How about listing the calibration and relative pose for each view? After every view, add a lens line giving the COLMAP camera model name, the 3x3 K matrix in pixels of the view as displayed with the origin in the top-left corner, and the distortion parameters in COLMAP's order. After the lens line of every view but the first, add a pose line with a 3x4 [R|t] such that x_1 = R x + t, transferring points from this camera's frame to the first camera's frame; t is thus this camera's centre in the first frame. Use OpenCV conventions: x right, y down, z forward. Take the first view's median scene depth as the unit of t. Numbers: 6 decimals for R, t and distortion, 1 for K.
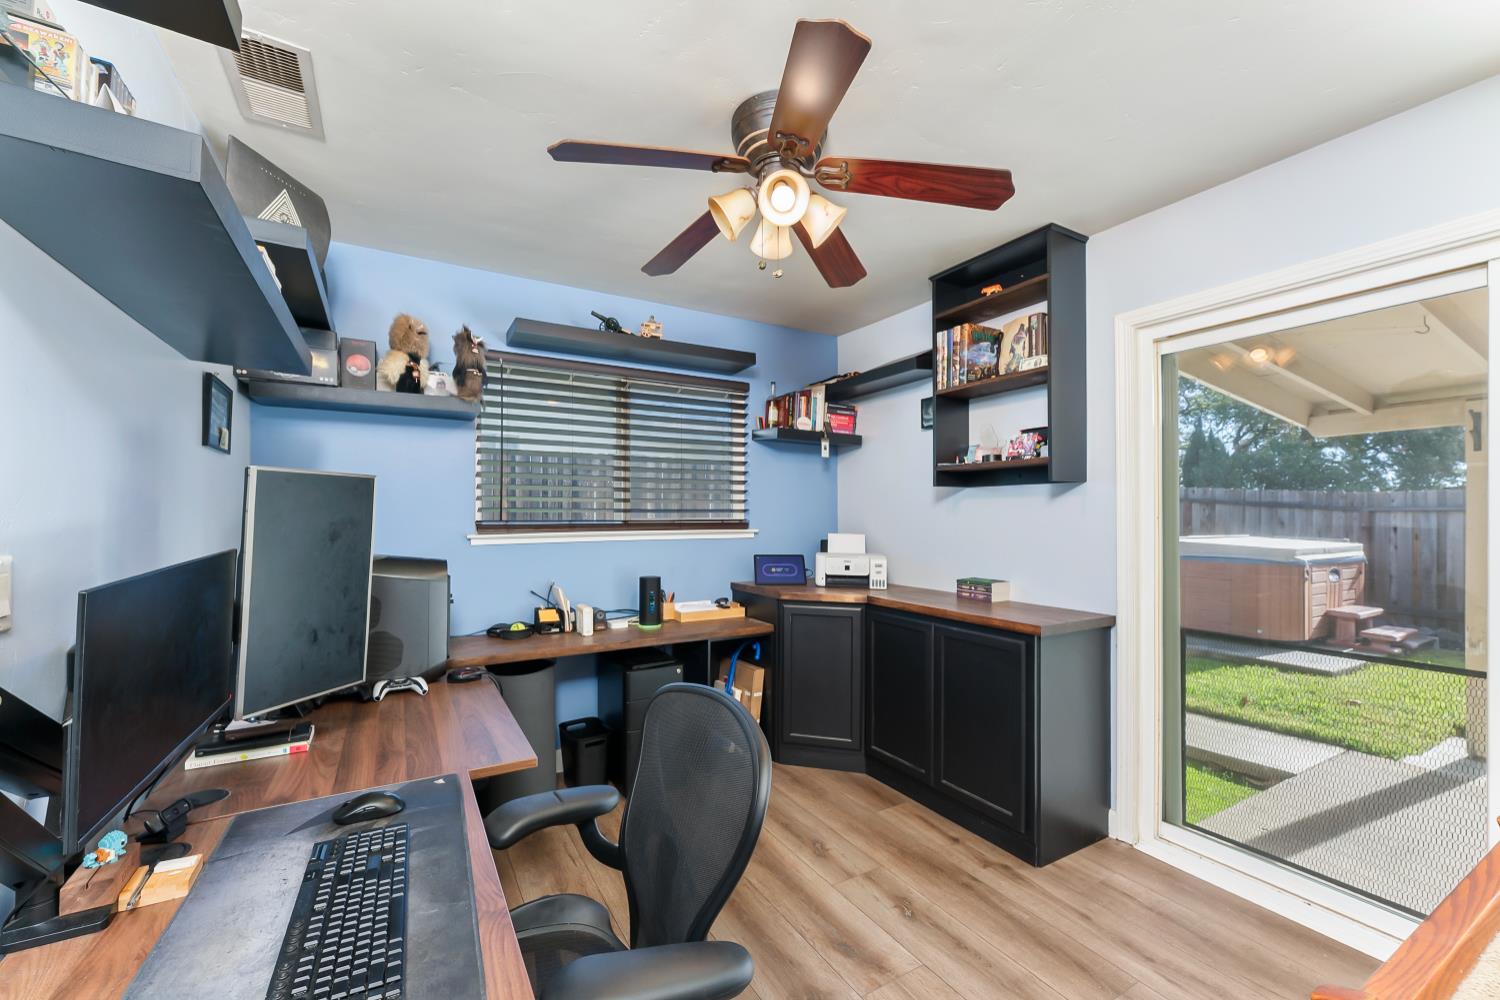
lens RADIAL K [[601.2, 0, 745.8], [0, 601.2, 505.7], [0, 0, 1]] dist [0.000004, 0.000226]
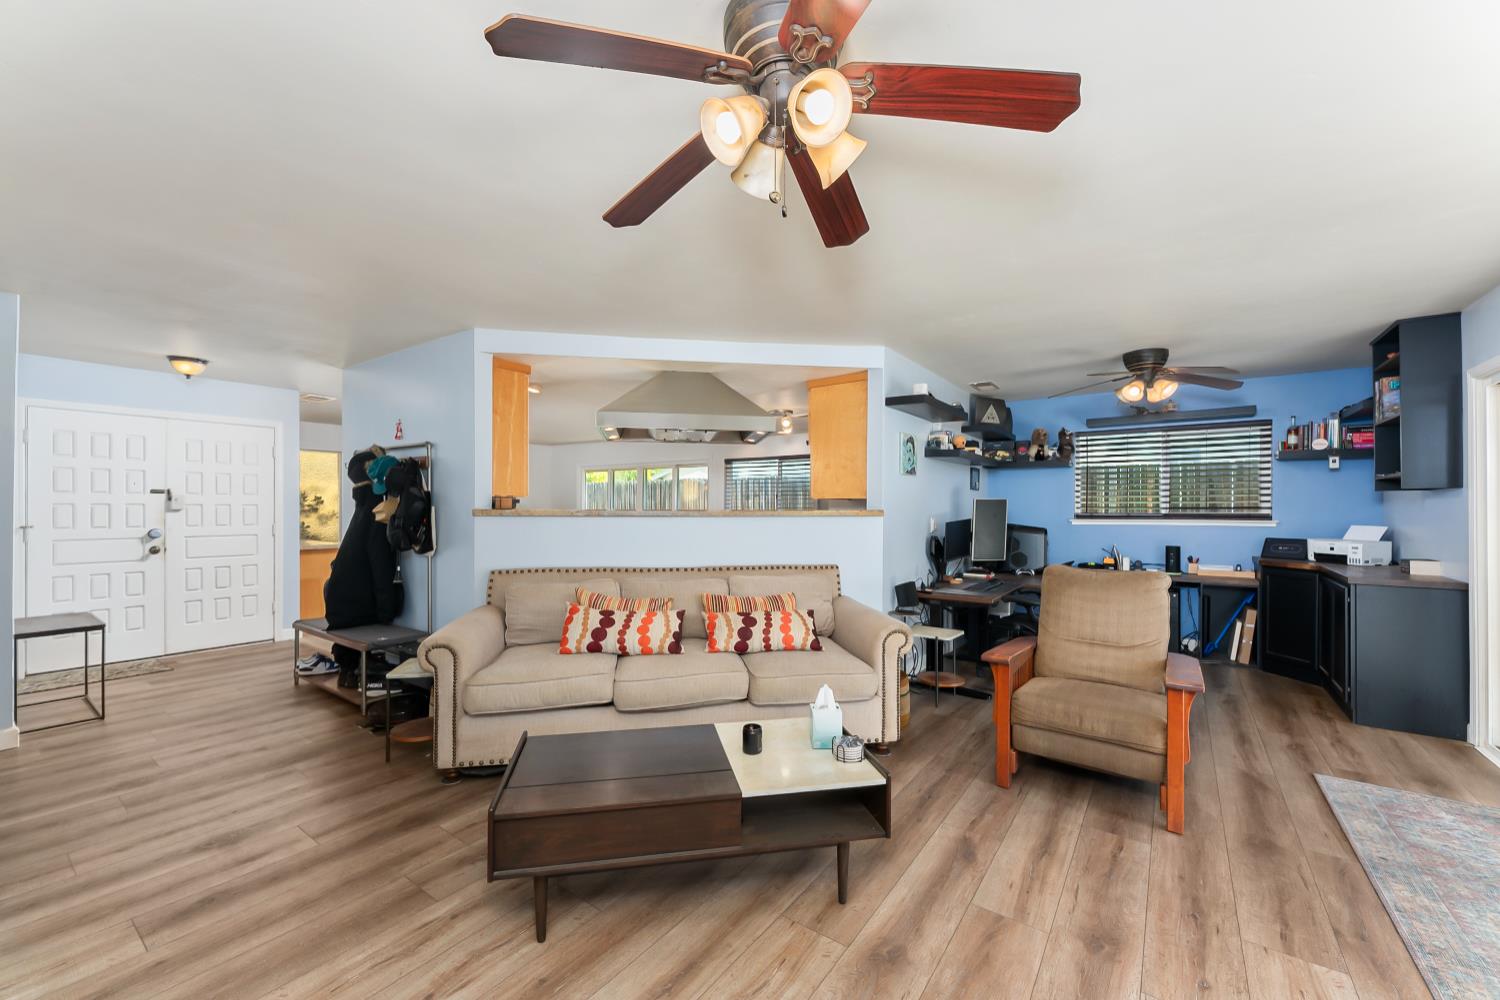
lens RADIAL K [[601.2, 0, 745.8], [0, 601.2, 505.7], [0, 0, 1]] dist [0.000004, 0.000226]
pose [[0.407442, -0.003013, -0.913226, 0.902203], [0.013581, 0.999904, 0.002761, -0.020436], [0.913130, -0.013528, 0.407444, -0.827510]]
